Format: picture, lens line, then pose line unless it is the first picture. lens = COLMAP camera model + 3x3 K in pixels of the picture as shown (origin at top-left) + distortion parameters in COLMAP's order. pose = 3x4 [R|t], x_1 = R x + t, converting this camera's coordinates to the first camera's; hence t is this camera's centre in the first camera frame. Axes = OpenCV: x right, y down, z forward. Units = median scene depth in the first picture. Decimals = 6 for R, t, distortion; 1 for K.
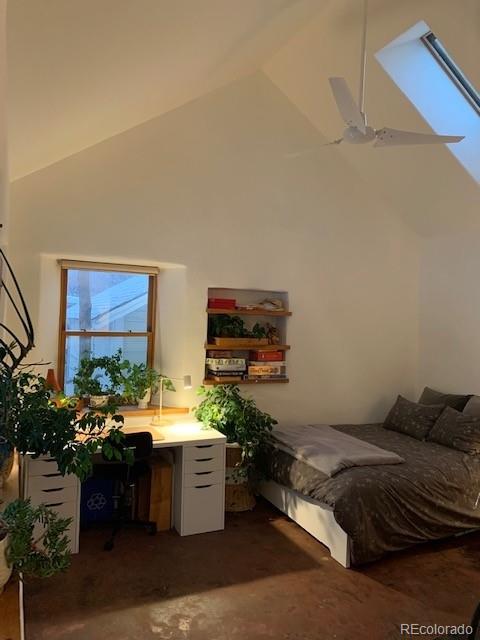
lens RADIAL K [[482.7, 0, 247.6], [0, 482.7, 315.4], [0, 0, 1]] dist [0.043069, -0.031443]
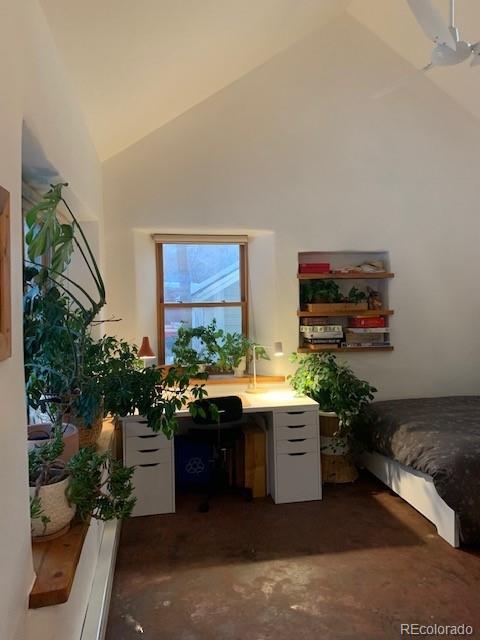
lens RADIAL K [[482.7, 0, 250.8], [0, 482.7, 311.2], [0, 0, 1]] dist [0.043069, -0.031443]
pose [[0.967261, -0.044619, -0.249829, 0.073378], [0.049915, 0.998642, 0.014901, 0.049209], [0.248825, -0.026883, 0.968175, 0.049913]]
